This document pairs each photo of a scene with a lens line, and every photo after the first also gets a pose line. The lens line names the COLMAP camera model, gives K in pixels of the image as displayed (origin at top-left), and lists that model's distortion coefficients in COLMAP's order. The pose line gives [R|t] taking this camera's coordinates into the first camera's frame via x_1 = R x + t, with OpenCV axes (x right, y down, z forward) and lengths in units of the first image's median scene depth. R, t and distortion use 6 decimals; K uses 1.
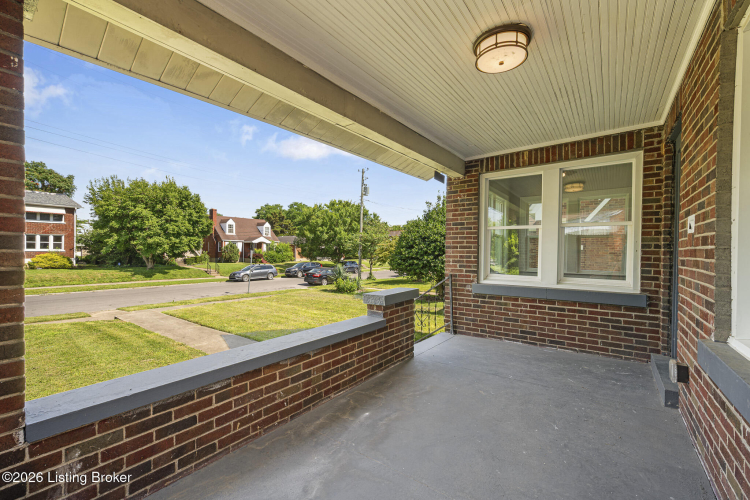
lens RADIAL K [[318.7, 0, 376.3], [0, 318.7, 250.7], [0, 0, 1]] dist [-0.001038, 0.000038]
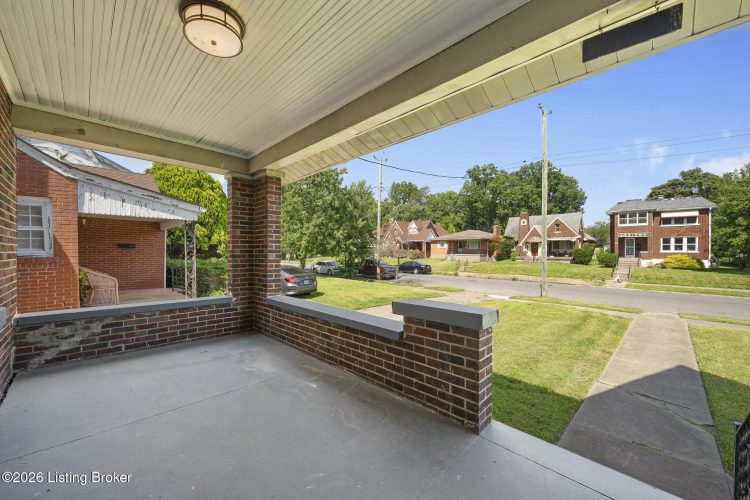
lens RADIAL K [[295.1, 0, 375.1], [0, 295.1, 250.8], [0, 0, 1]] dist [0.000989, -0.000164]
pose [[-0.147679, -0.004790, -0.989024, 0.100770], [-0.001918, 0.999988, -0.004557, 0.001935], [0.989033, 0.001224, -0.147687, 0.137270]]
